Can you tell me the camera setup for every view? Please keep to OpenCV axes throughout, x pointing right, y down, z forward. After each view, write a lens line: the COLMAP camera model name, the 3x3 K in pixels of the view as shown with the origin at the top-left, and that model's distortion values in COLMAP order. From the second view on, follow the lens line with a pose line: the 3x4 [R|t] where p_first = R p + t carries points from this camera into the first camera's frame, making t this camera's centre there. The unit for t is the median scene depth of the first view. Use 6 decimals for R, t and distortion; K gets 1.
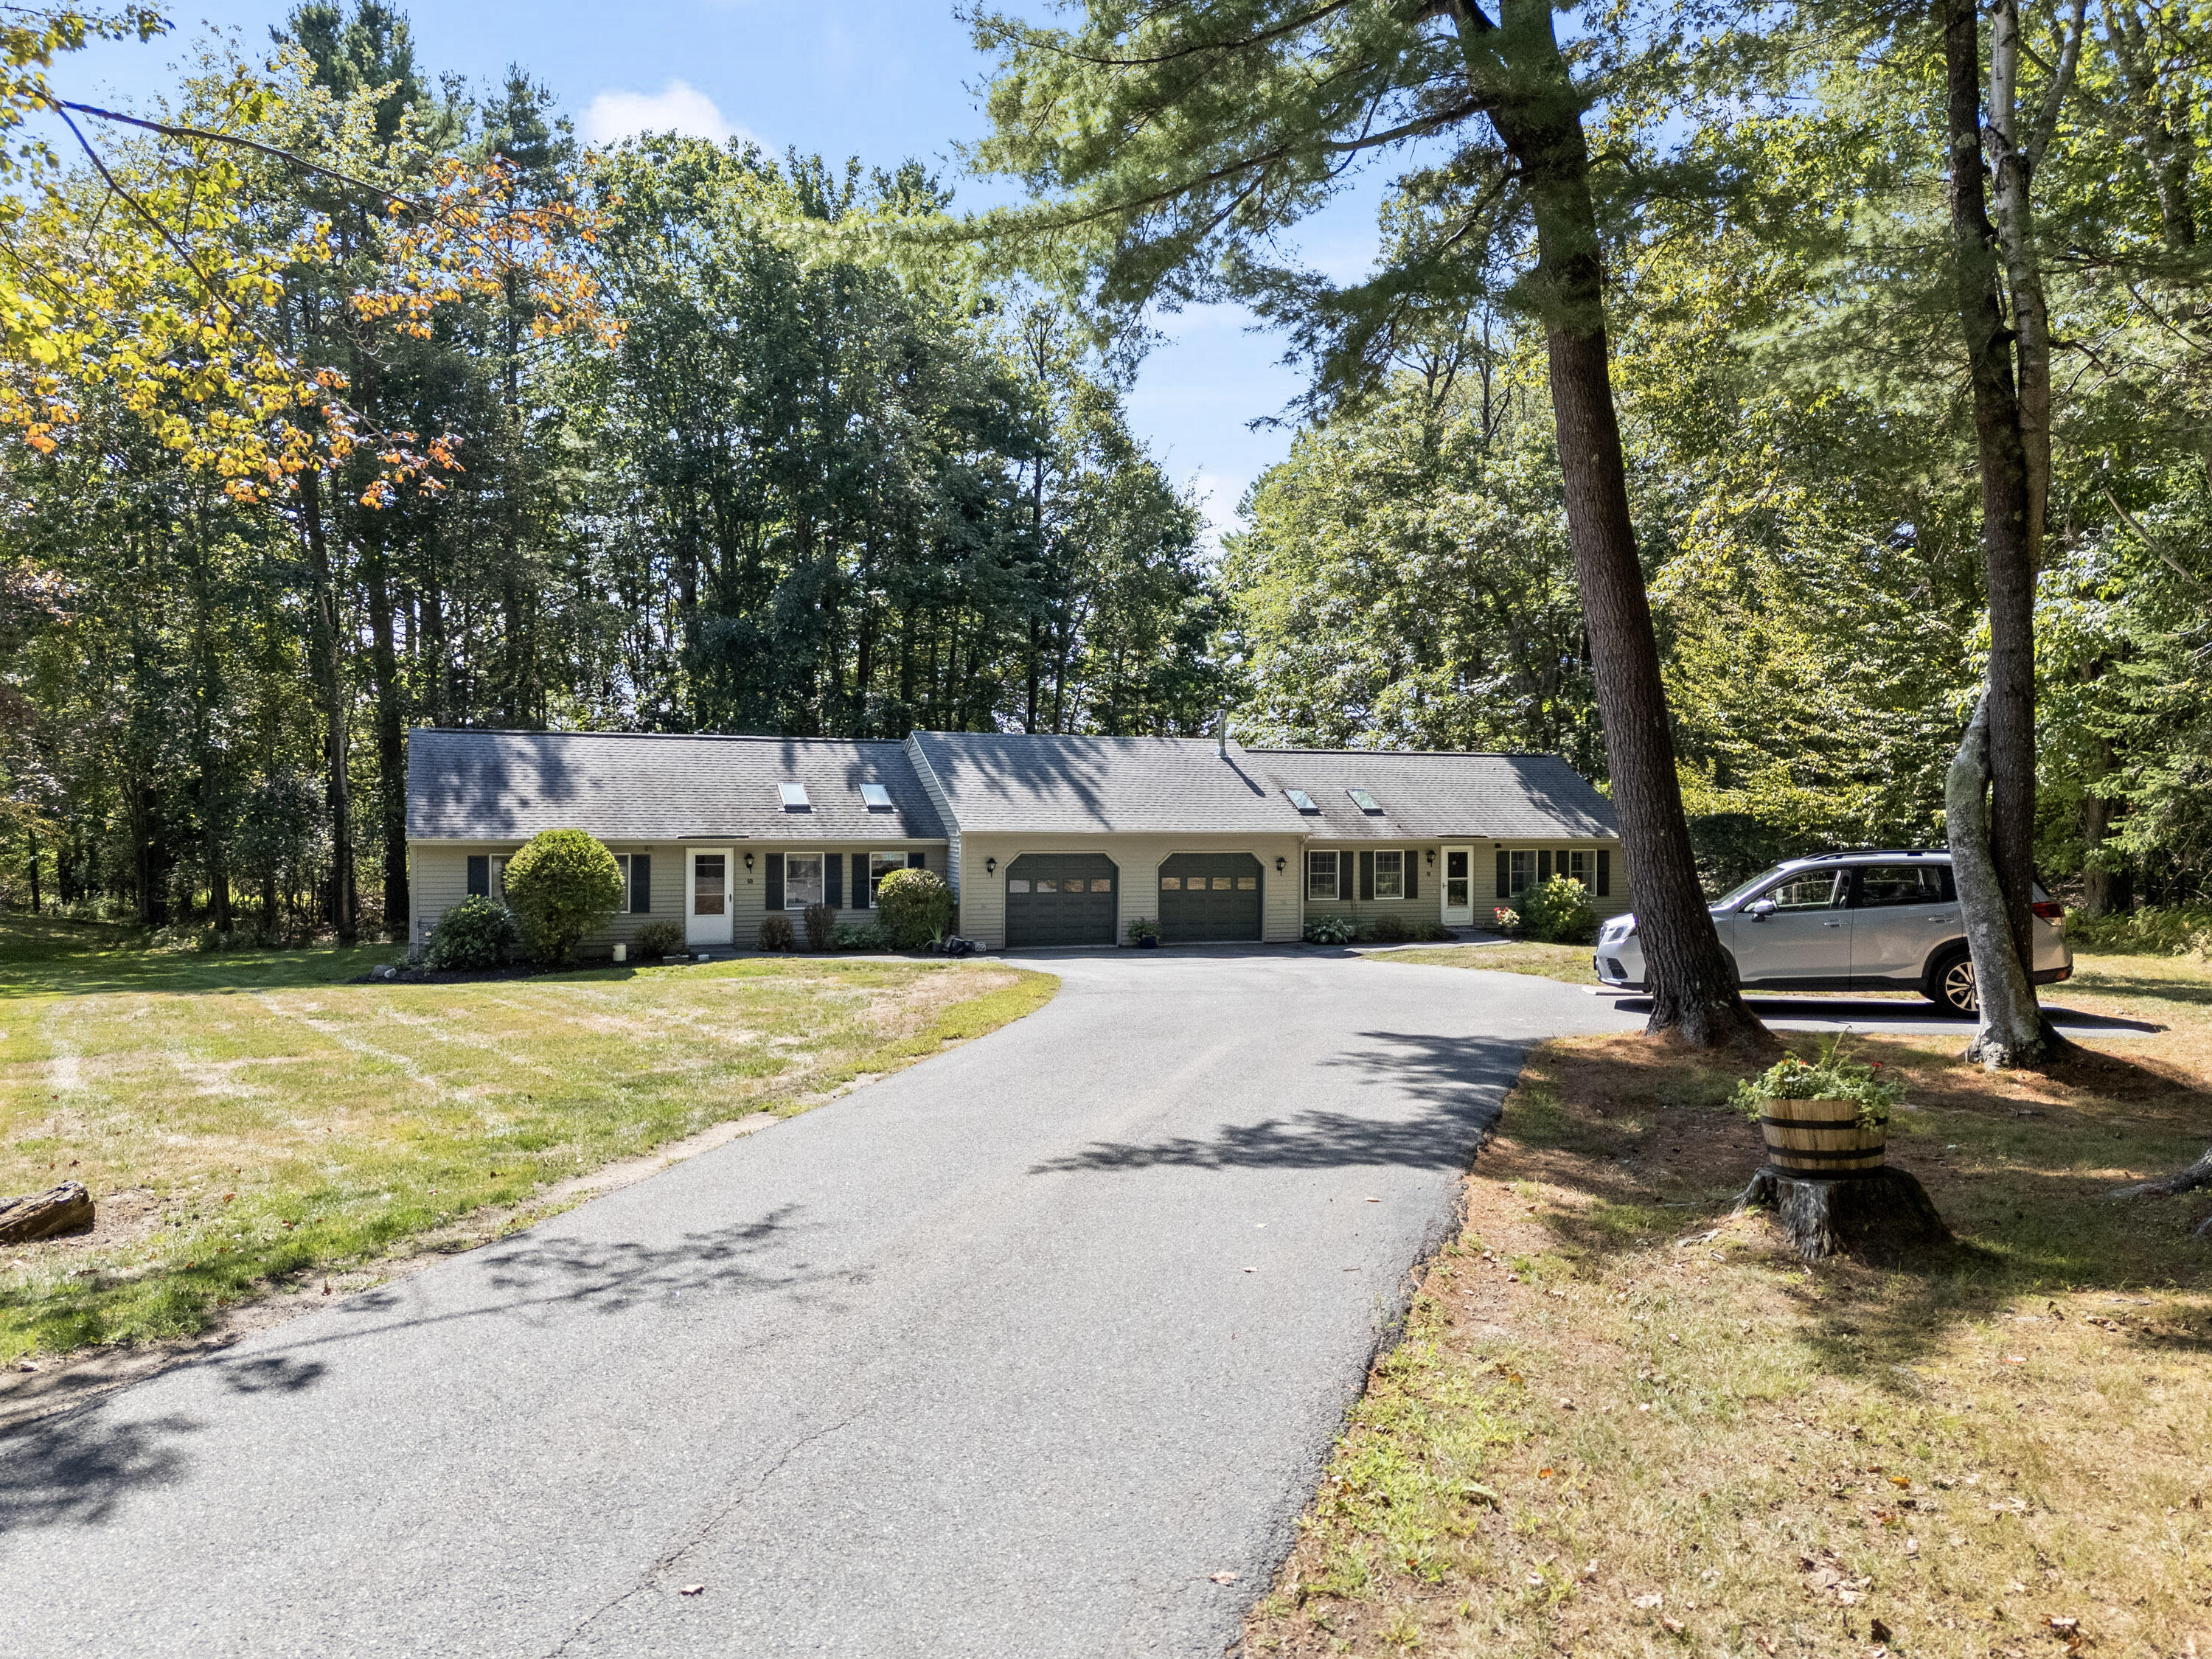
lens RADIAL K [[1660.4, 0, 1106.0], [0, 1660.4, 829.5], [0, 0, 1]] dist [0.090264, -0.008322]
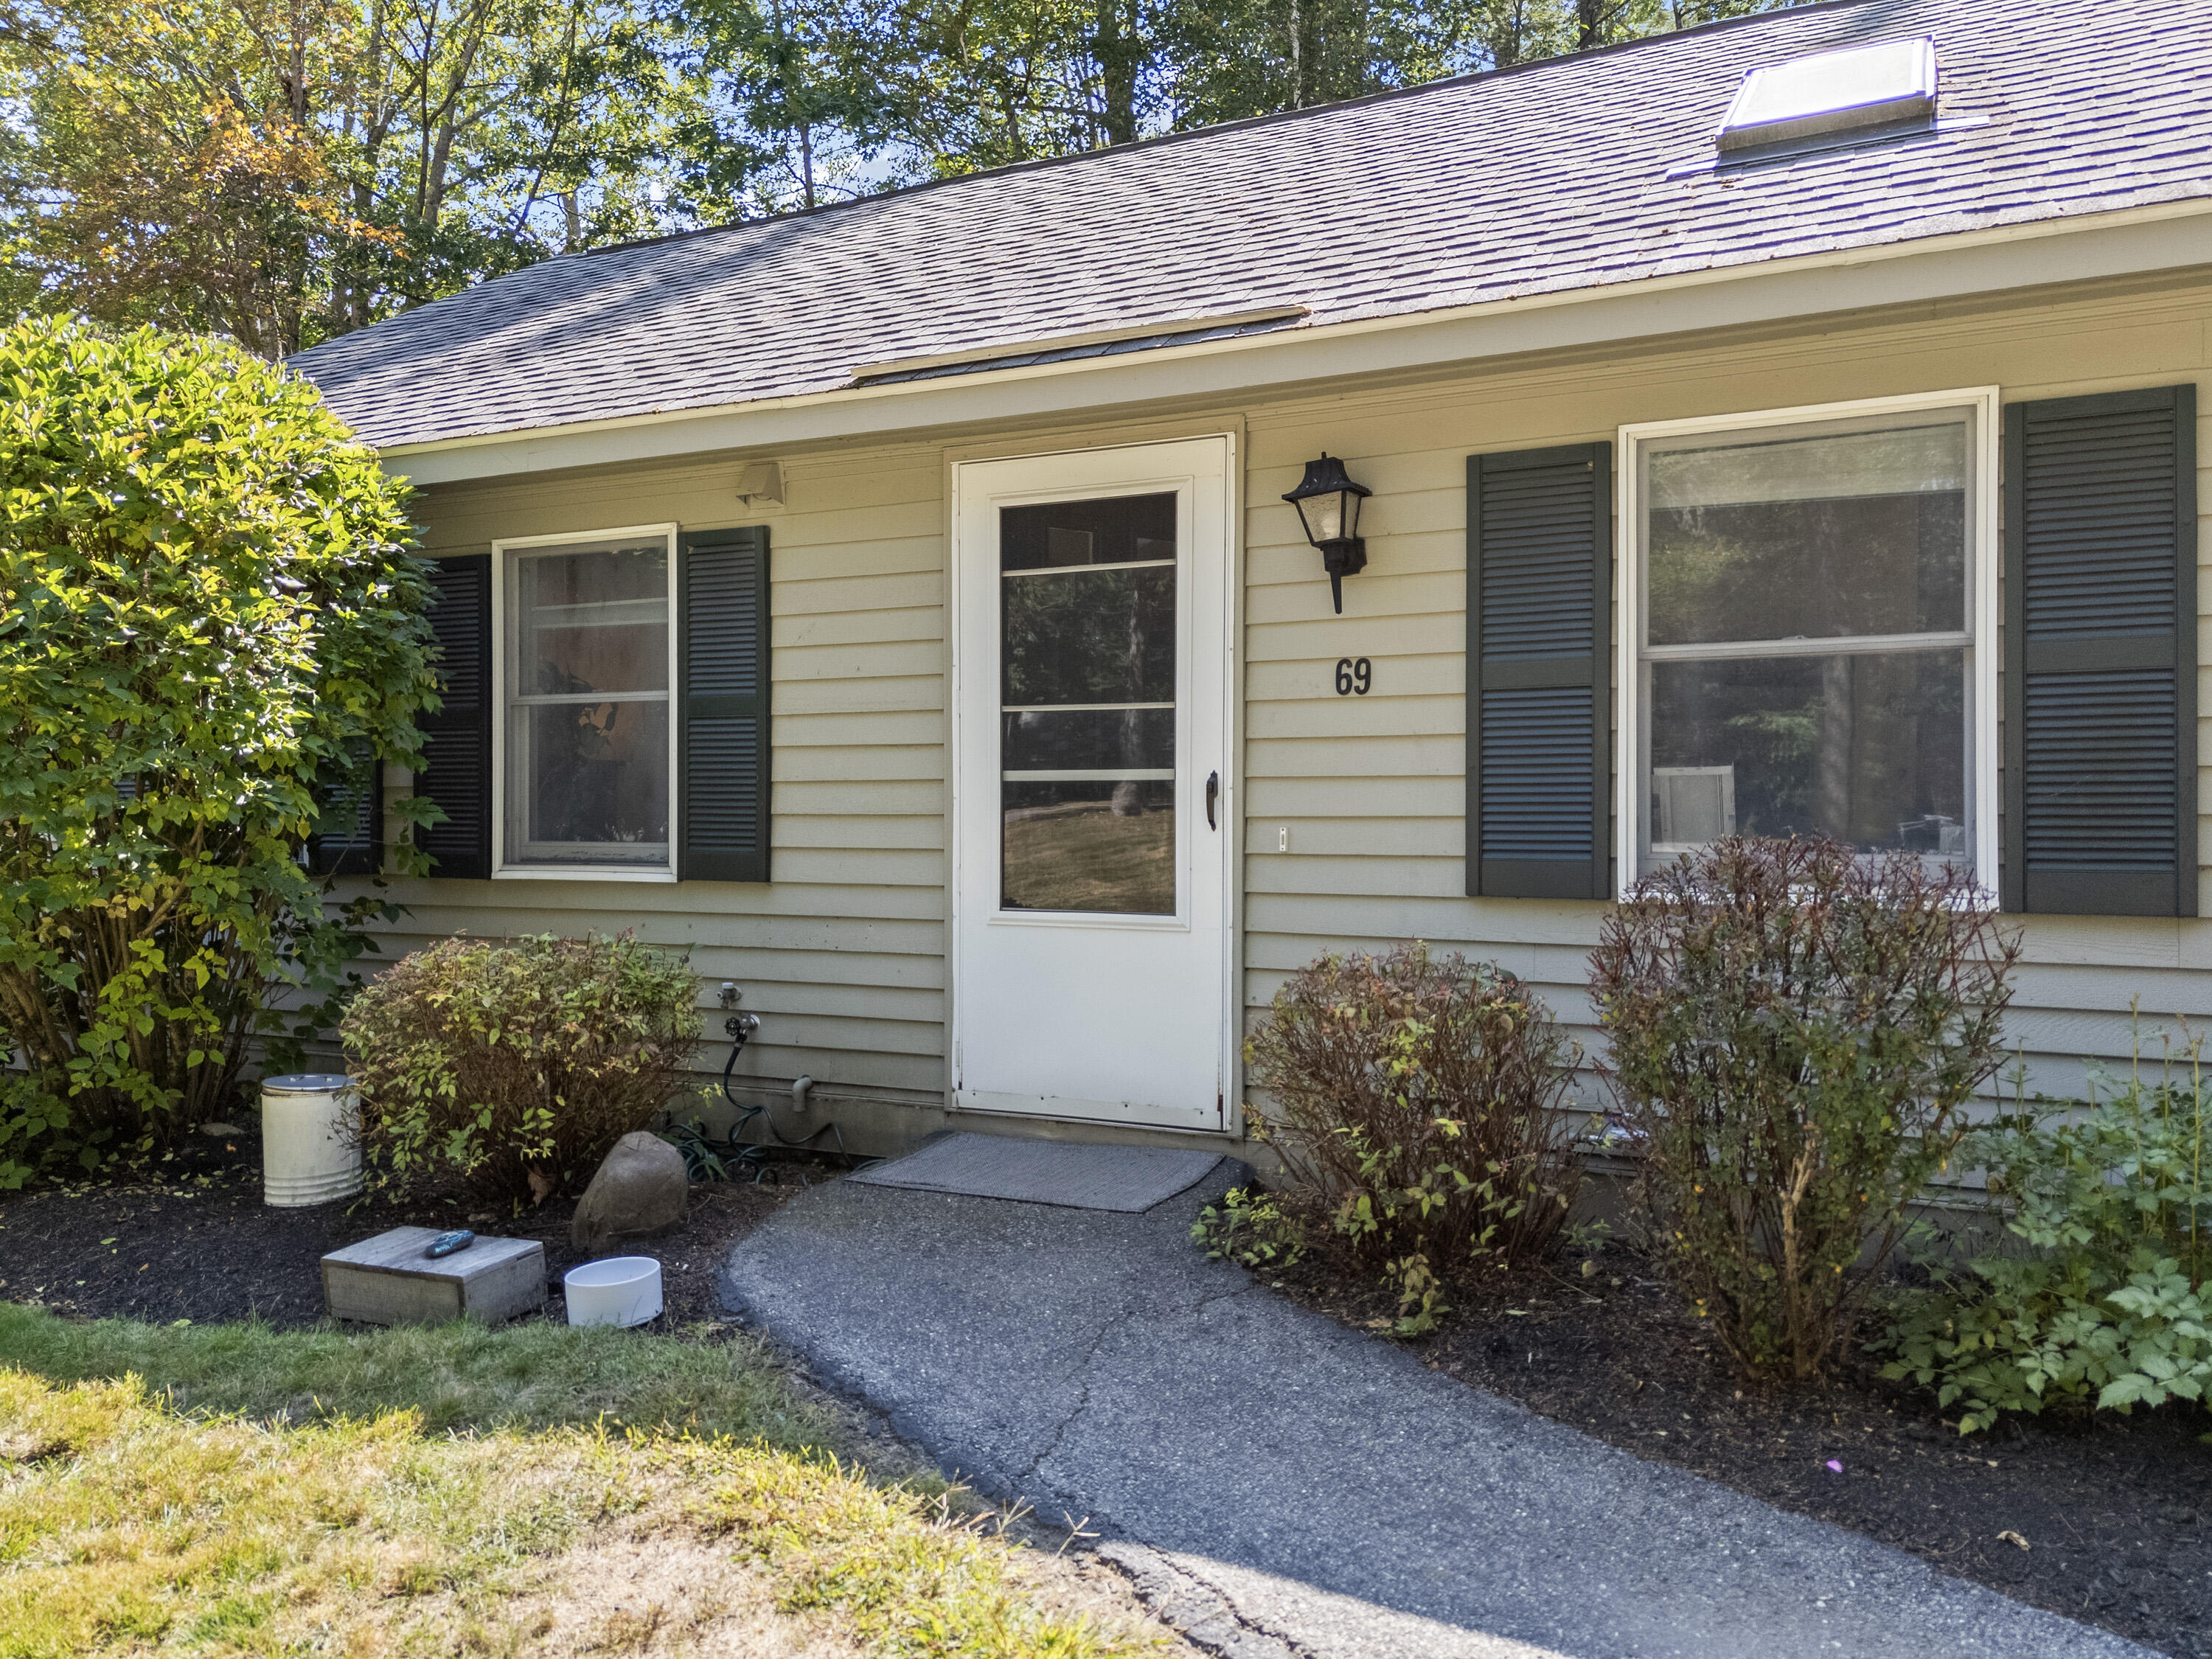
lens RADIAL K [[1613.7, 0, 1106.0], [0, 1613.7, 829.5], [0, 0, 1]] dist [0.037687, -0.001171]
pose [[0.671178, 0.001782, -0.741294, -0.129327], [-0.006599, 0.999972, -0.003571, 0.042863], [0.741267, 0.007289, 0.671171, 0.882275]]
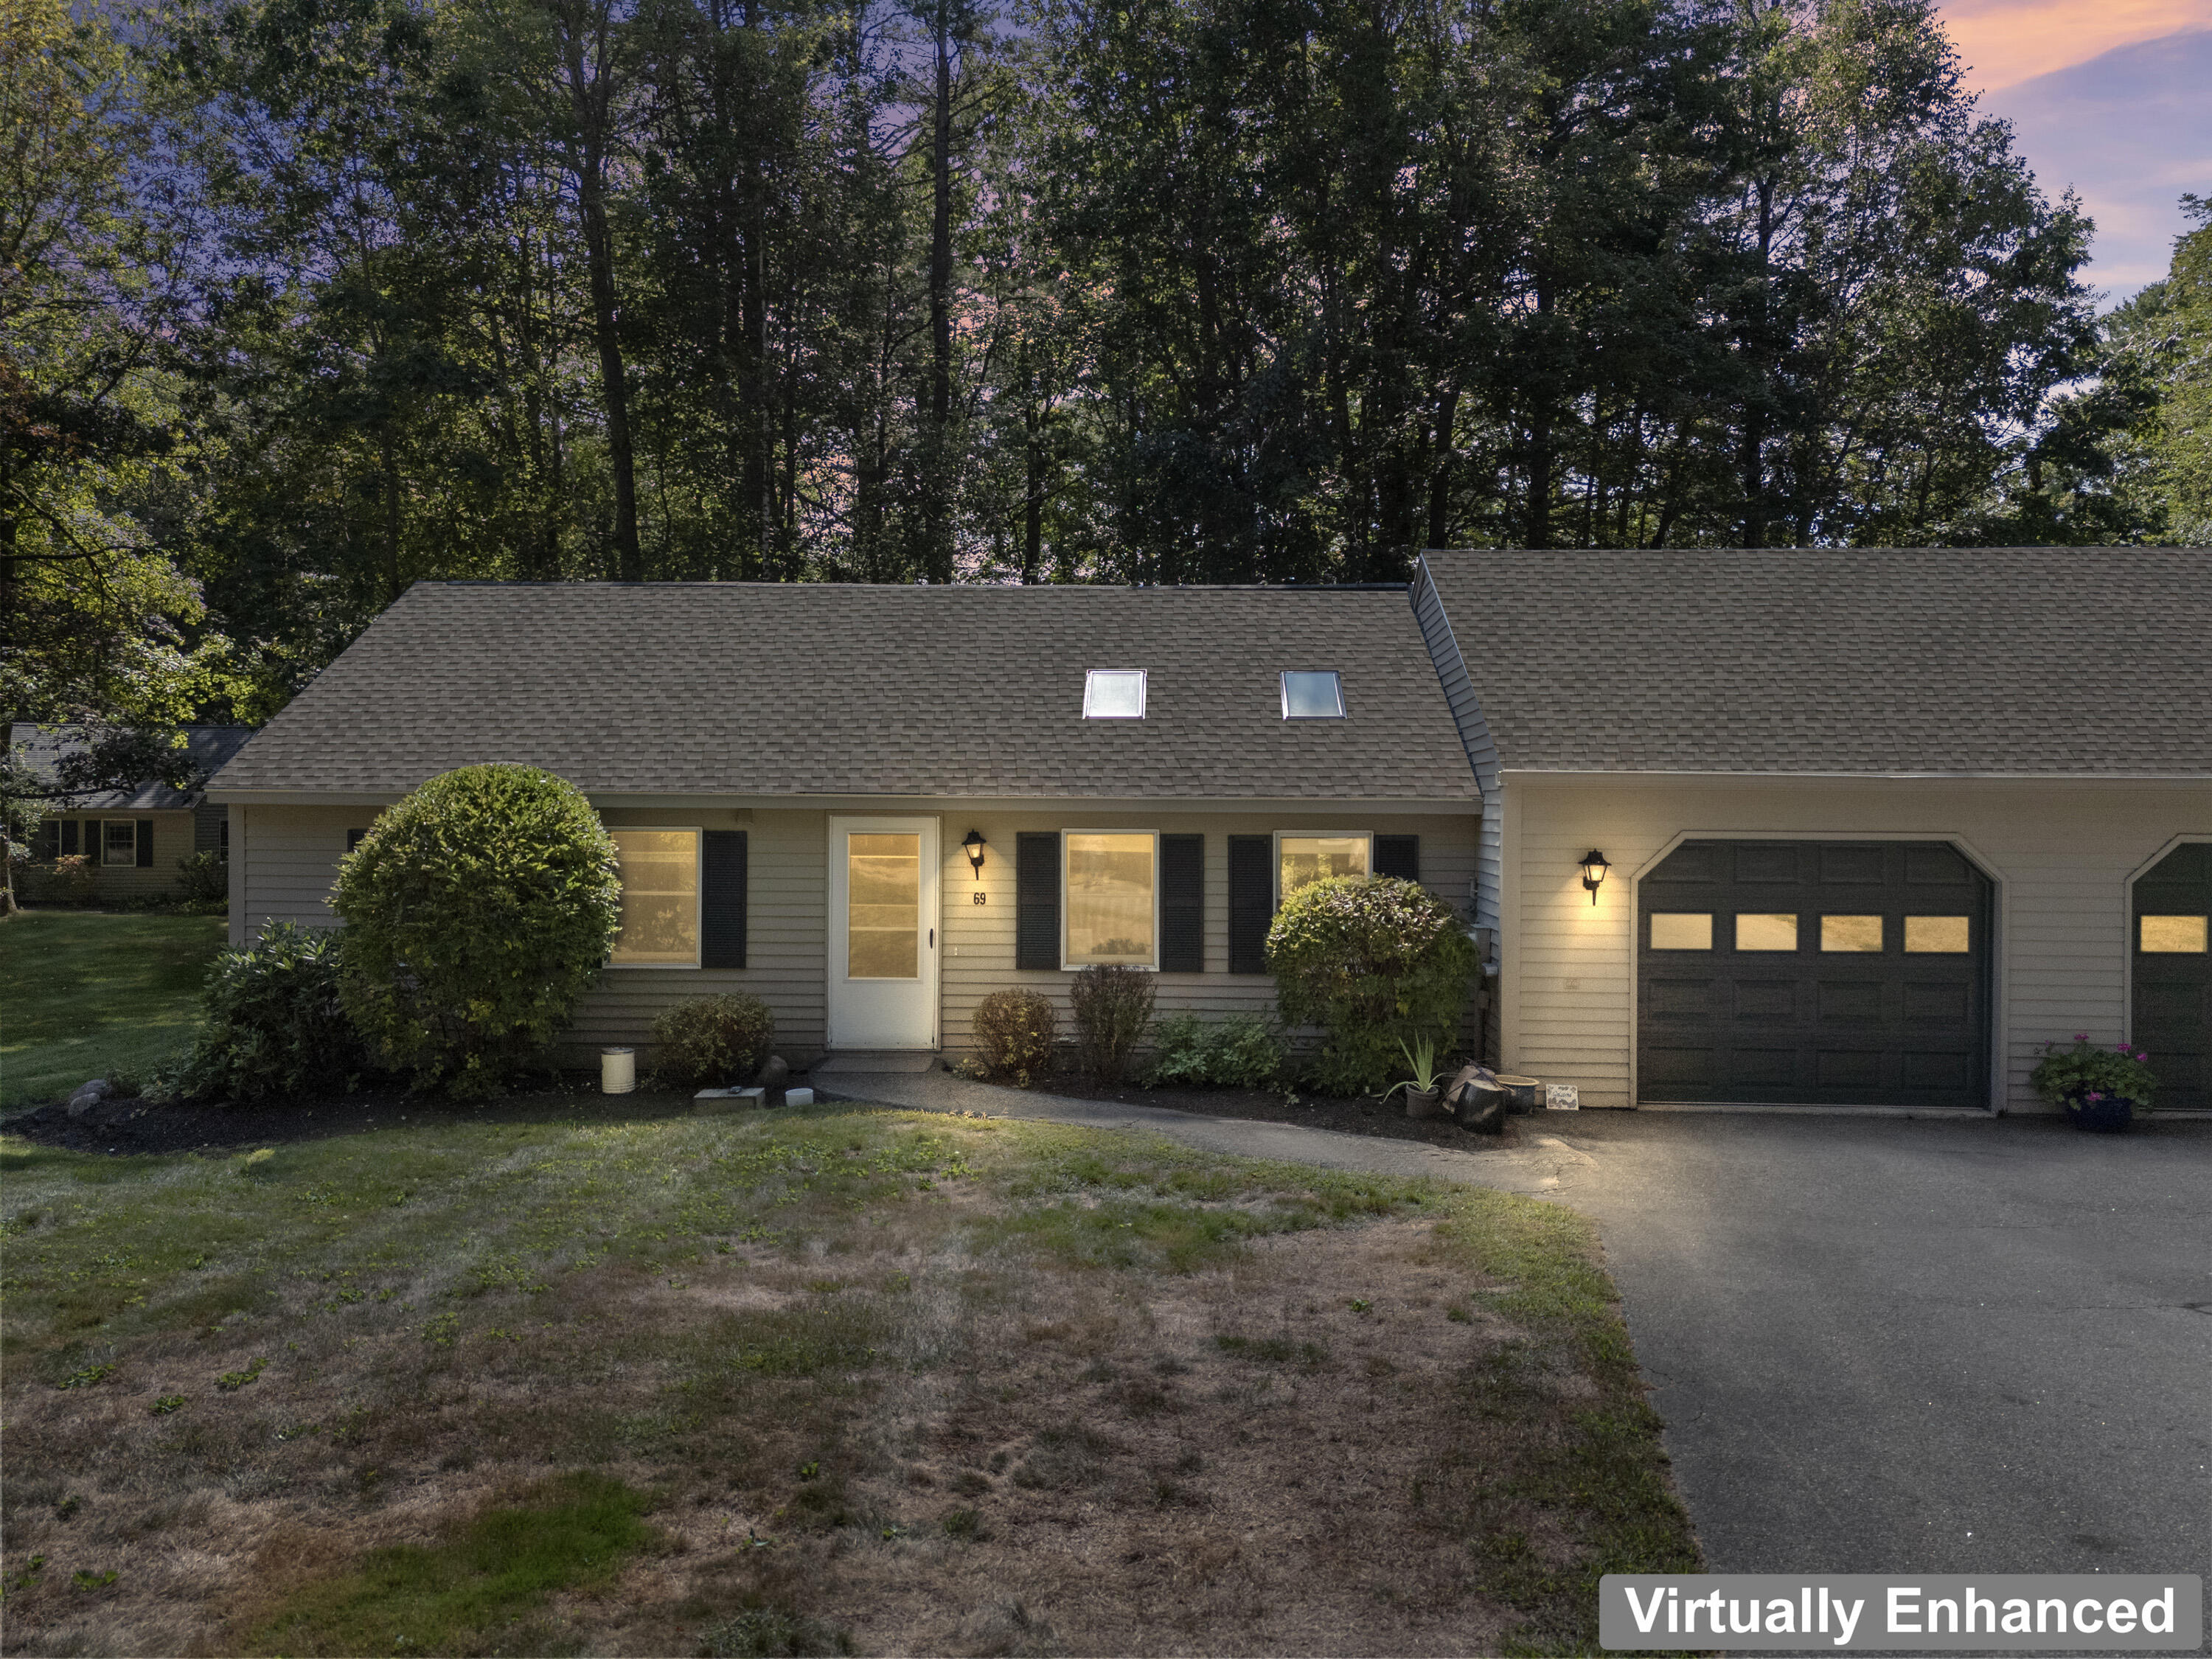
lens RADIAL K [[1660.4, 0, 1106.0], [0, 1660.4, 829.5], [0, 0, 1]] dist [0.090264, -0.008322]
pose [[0.919030, 0.005070, -0.394154, -0.023815], [-0.007079, 0.999968, -0.003644, 0.014901], [0.394123, 0.006140, 0.919037, 0.624860]]
